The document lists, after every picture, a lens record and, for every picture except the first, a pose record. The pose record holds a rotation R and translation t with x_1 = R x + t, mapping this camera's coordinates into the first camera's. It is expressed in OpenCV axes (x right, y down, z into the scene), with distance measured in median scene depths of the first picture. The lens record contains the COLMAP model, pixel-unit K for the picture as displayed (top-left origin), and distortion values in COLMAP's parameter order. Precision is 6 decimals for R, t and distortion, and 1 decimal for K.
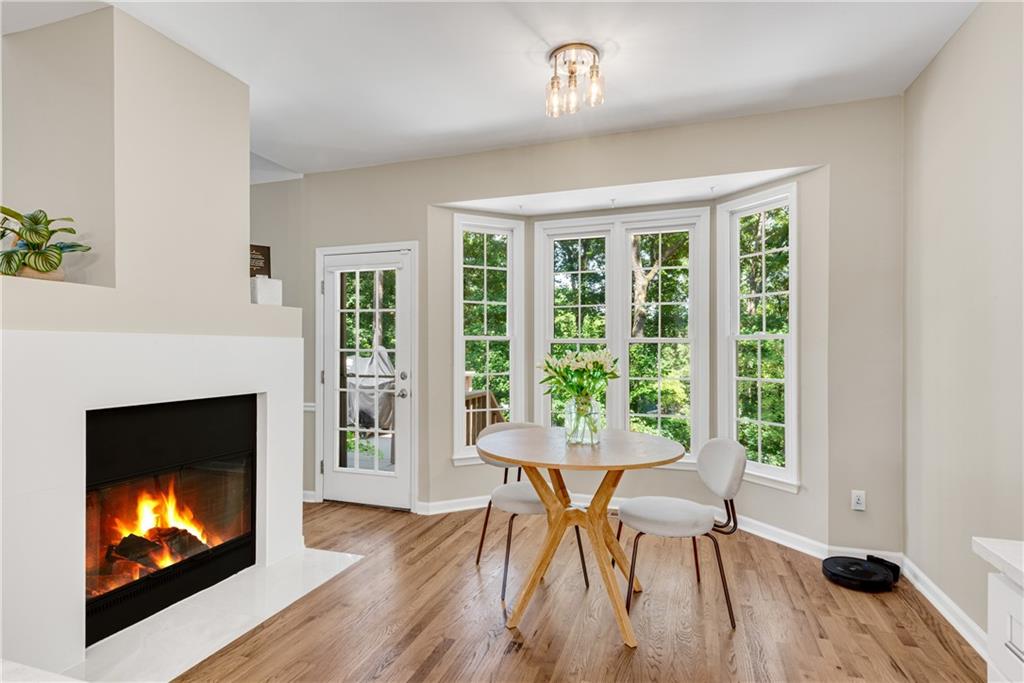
lens RADIAL K [[525.3, 0, 508.2], [0, 525.3, 352.5], [0, 0, 1]] dist [0.016759, -0.000234]
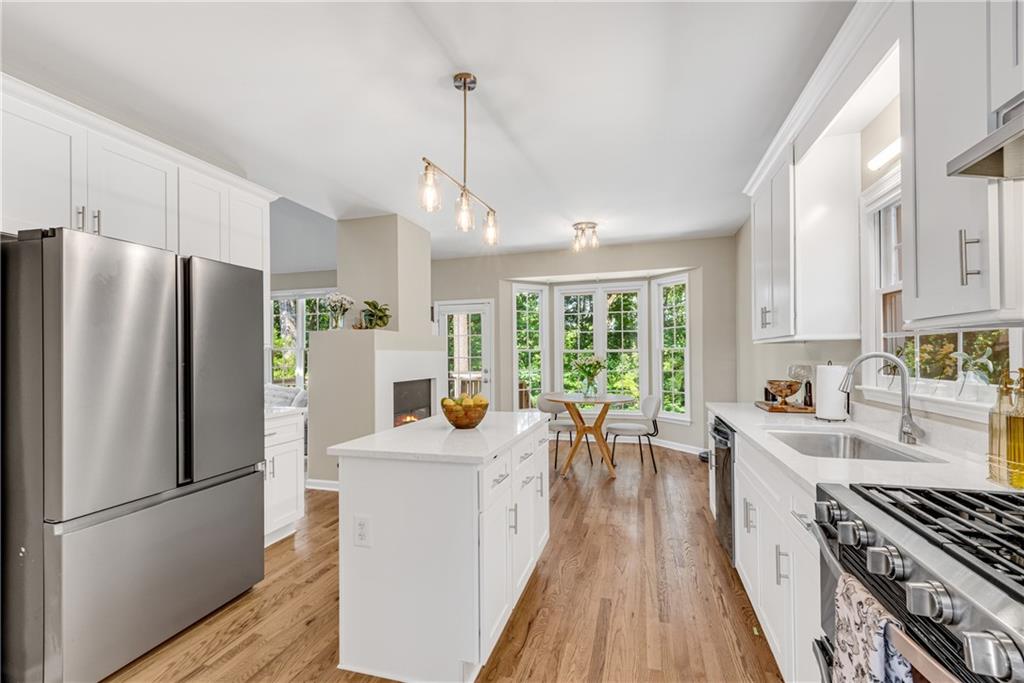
lens RADIAL K [[482.6, 0, 502.9], [0, 482.6, 353.1], [0, 0, 1]] dist [0.001762, -0.000173]
pose [[0.998763, -0.007355, 0.049173, -0.274208], [0.008062, 0.999867, -0.014190, 0.007373], [-0.049062, 0.014569, 0.998689, -0.859251]]
